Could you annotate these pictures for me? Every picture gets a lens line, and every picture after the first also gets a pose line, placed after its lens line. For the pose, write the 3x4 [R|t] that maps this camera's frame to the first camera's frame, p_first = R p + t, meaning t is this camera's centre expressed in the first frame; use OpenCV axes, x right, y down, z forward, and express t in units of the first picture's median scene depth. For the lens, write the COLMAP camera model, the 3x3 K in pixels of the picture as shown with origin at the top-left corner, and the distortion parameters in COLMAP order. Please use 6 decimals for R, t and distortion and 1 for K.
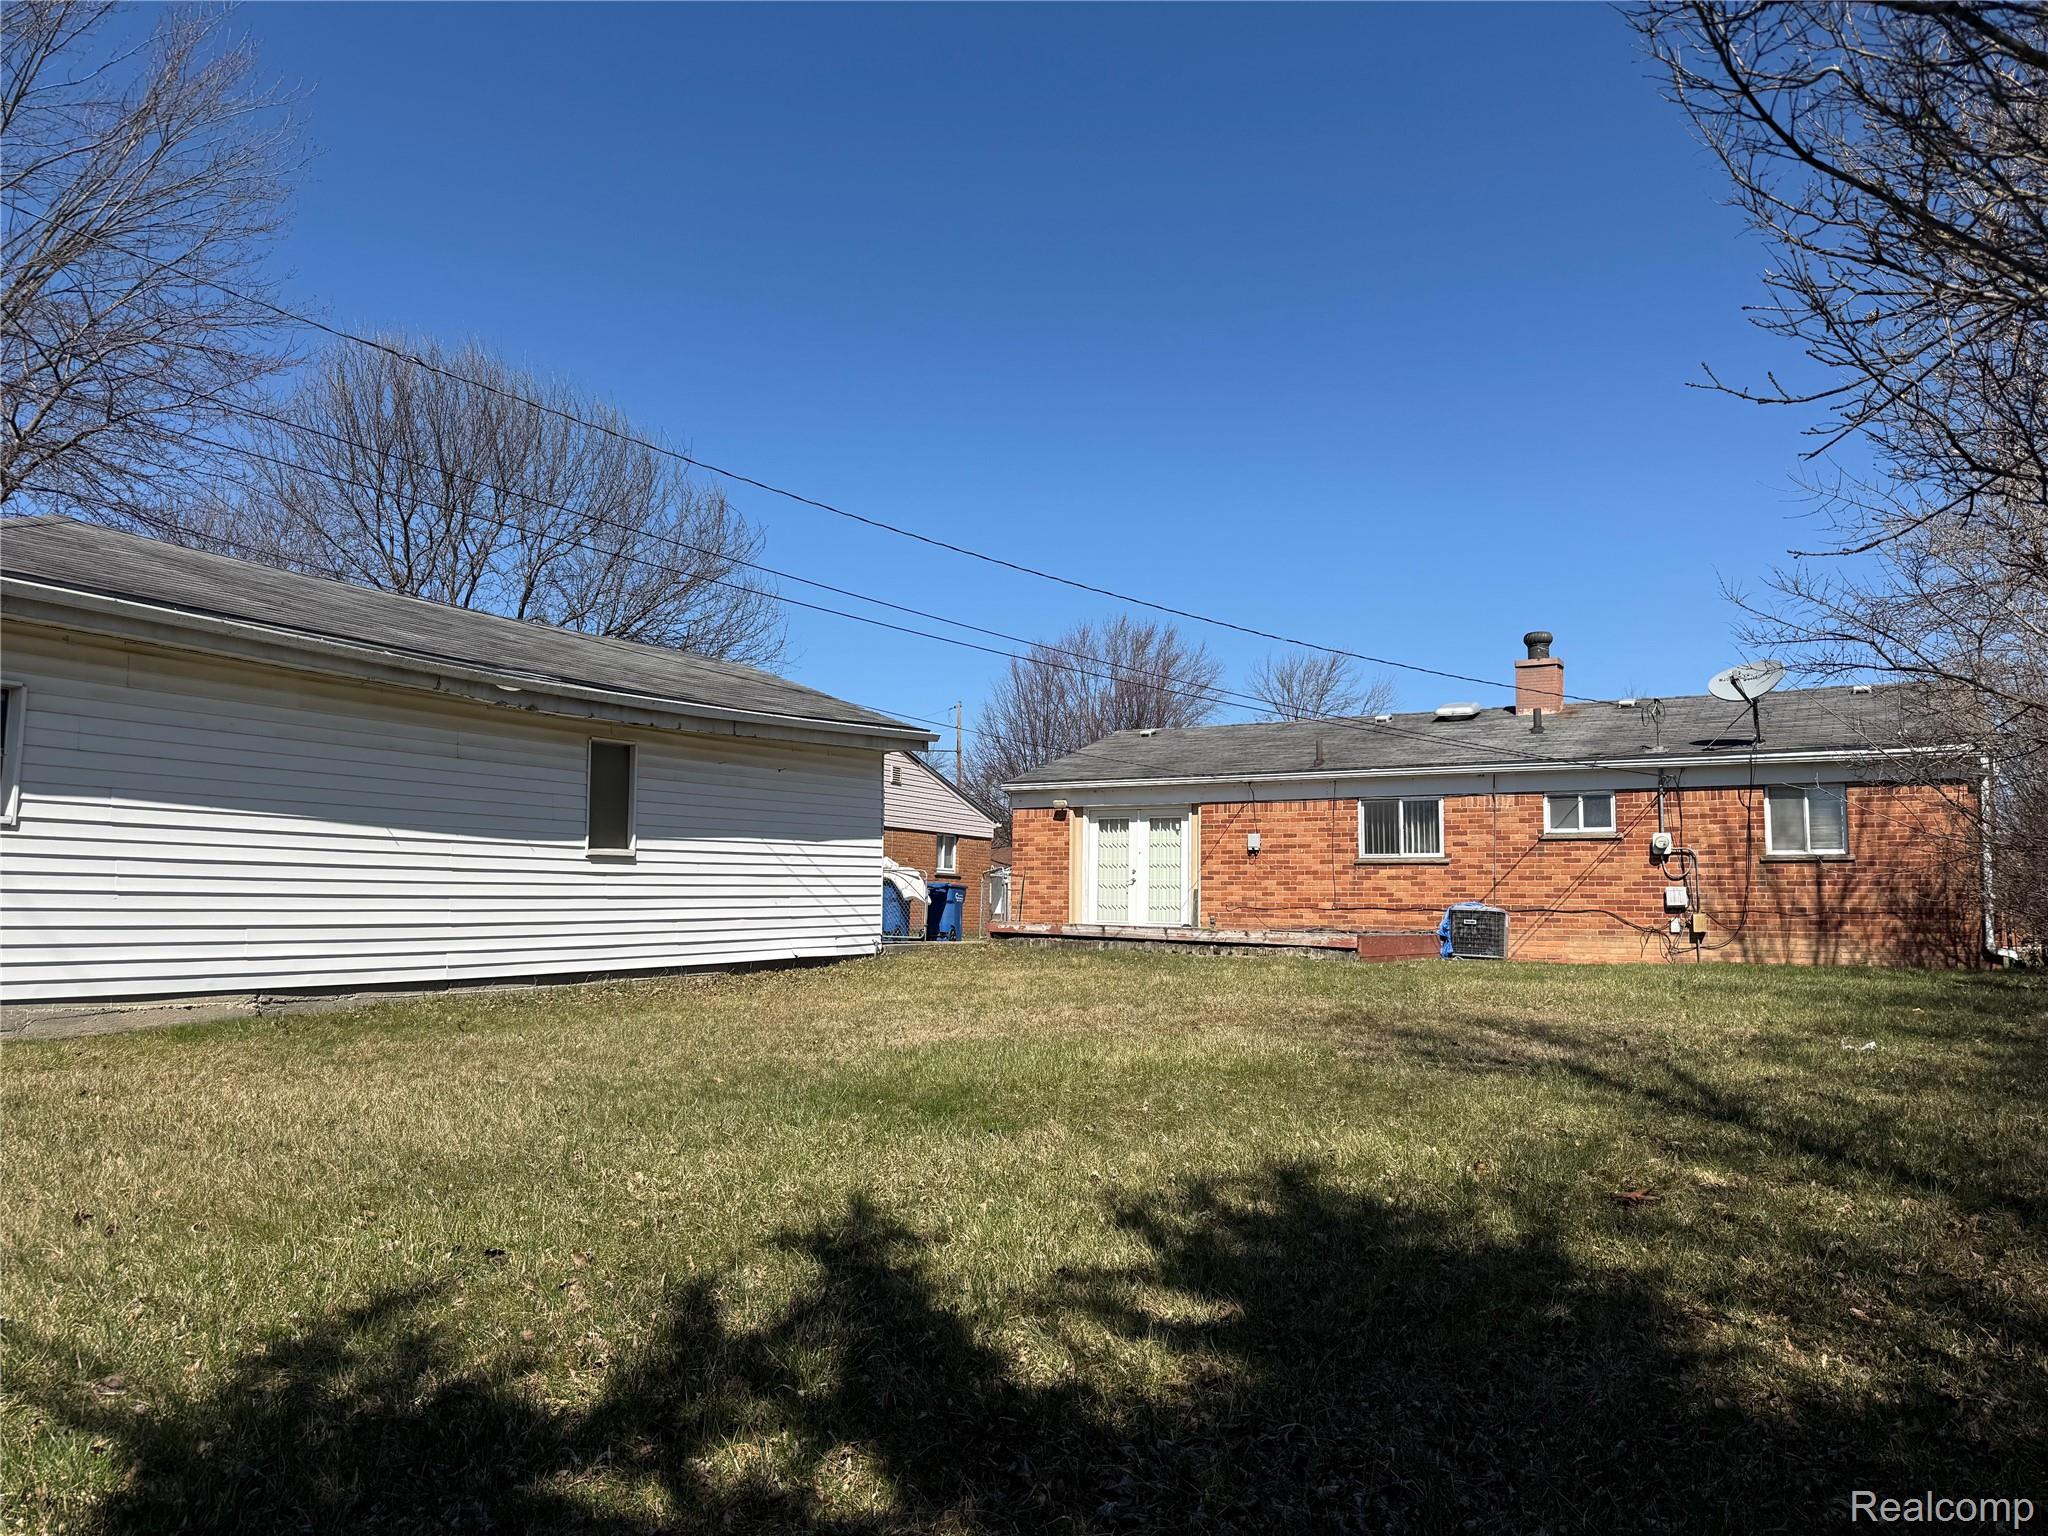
lens RADIAL K [[1436.0, 0, 1033.7], [0, 1436.0, 730.3], [0, 0, 1]] dist [0.059015, -0.118418]
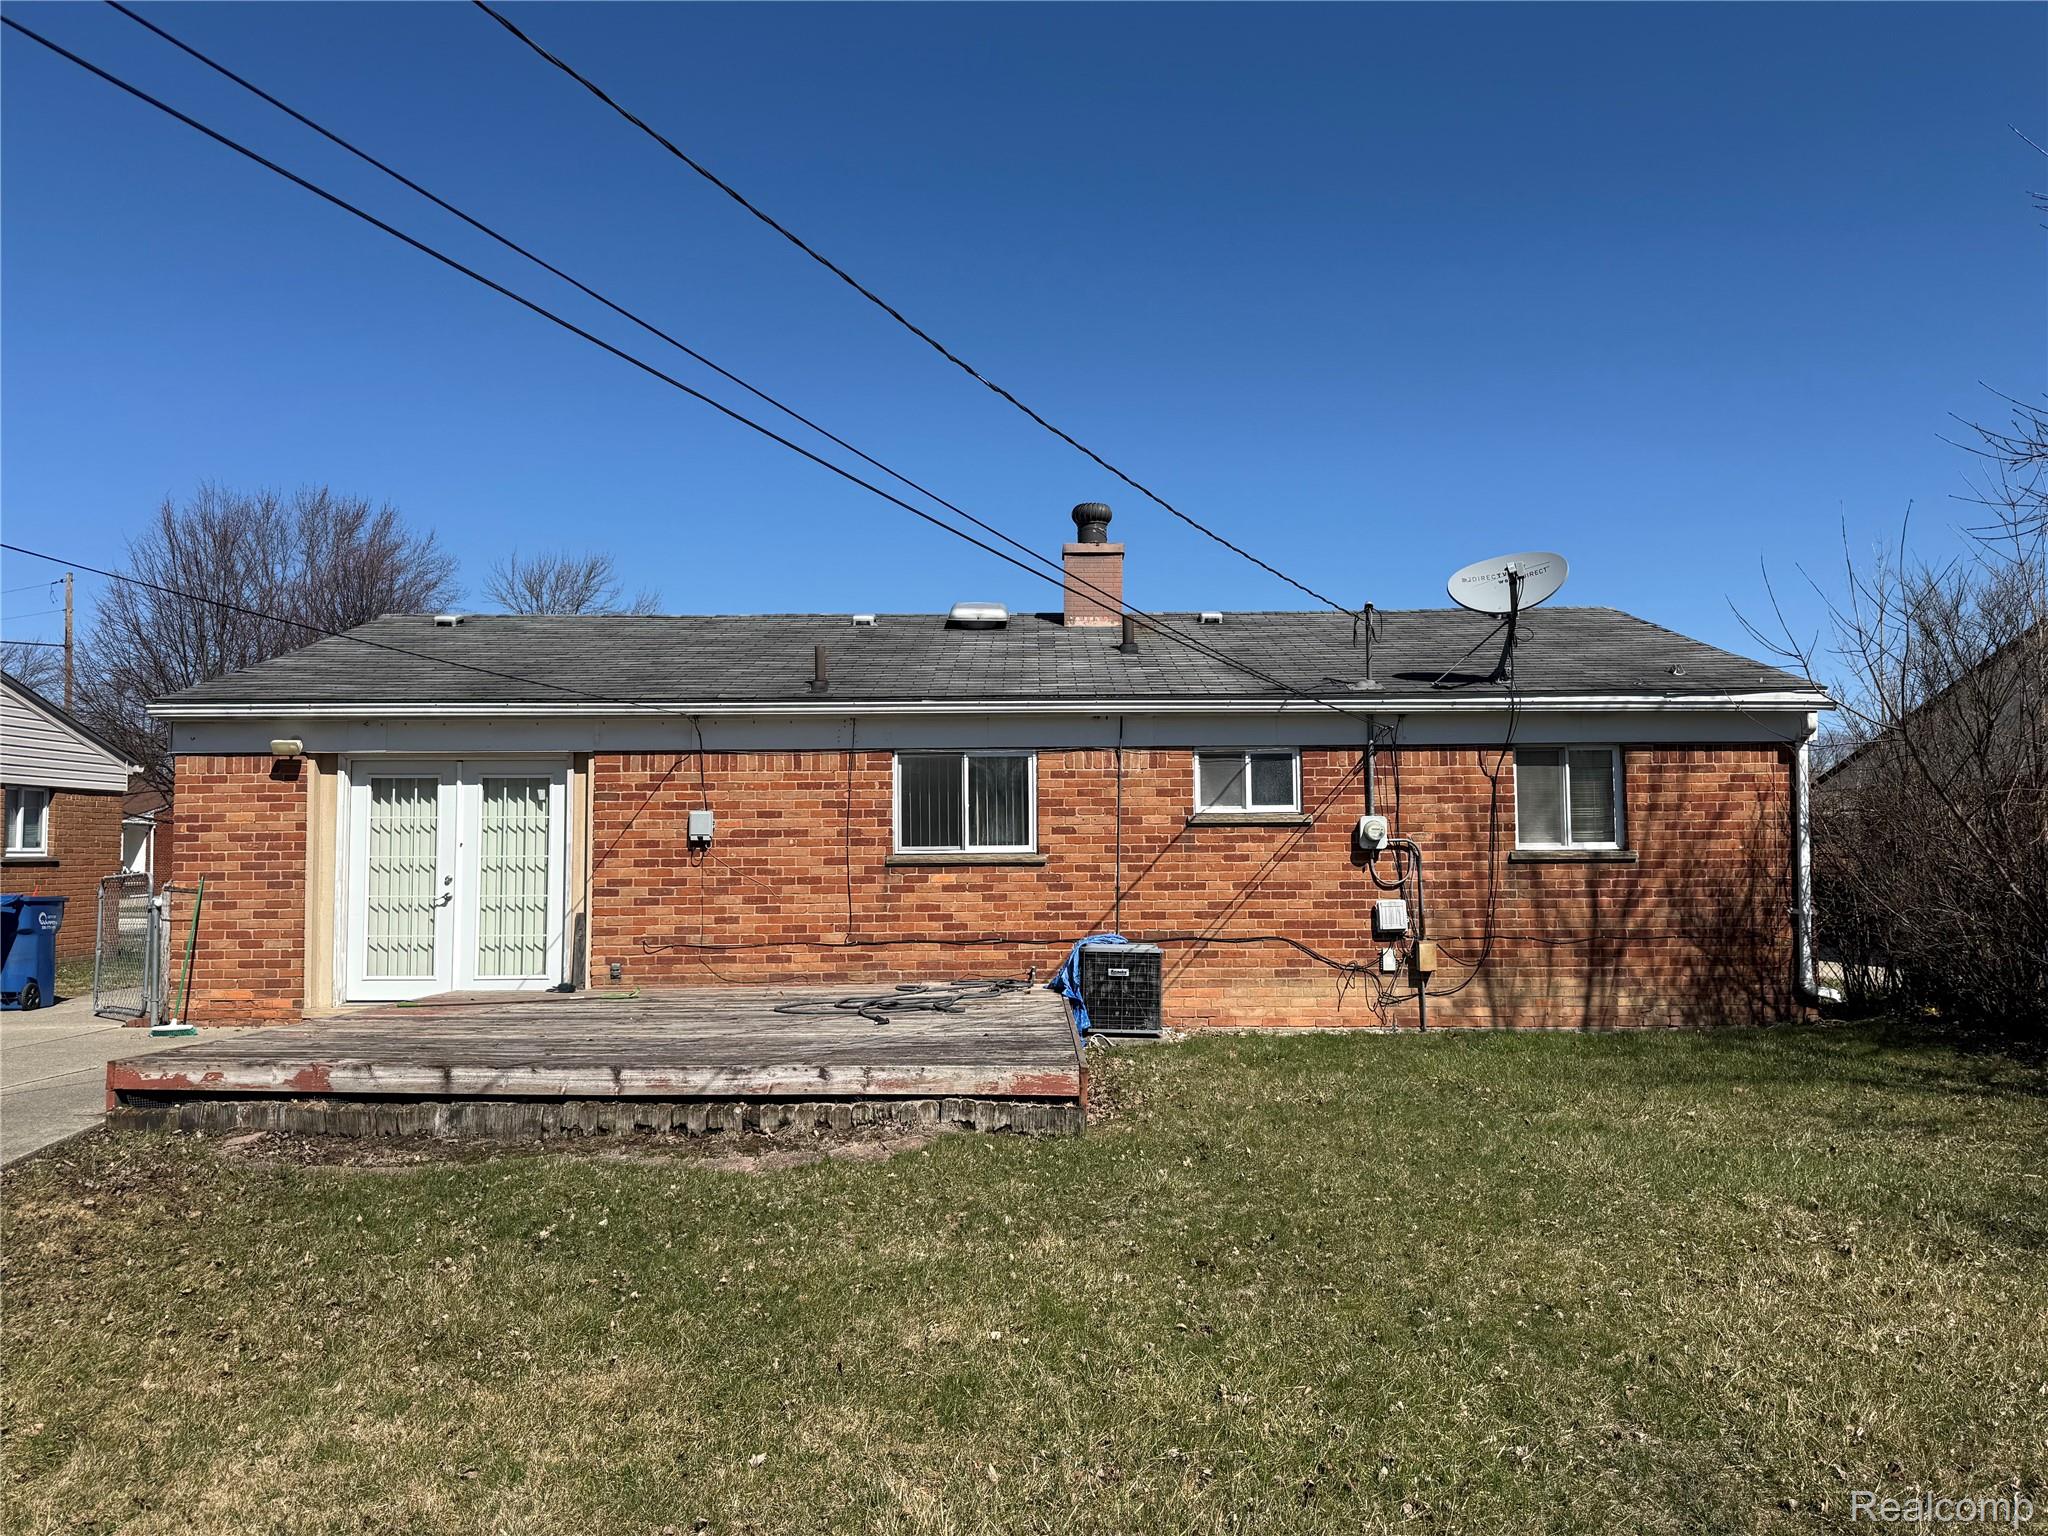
lens RADIAL K [[1391.1, 0, 1024.0], [0, 1391.1, 768.0], [0, 0, 1]] dist [0.075004, -0.096383]
pose [[0.858576, 0.007326, 0.512634, -0.009527], [-0.048632, 0.996553, 0.067208, 0.009732], [-0.510374, -0.082633, 0.855973, 0.335919]]
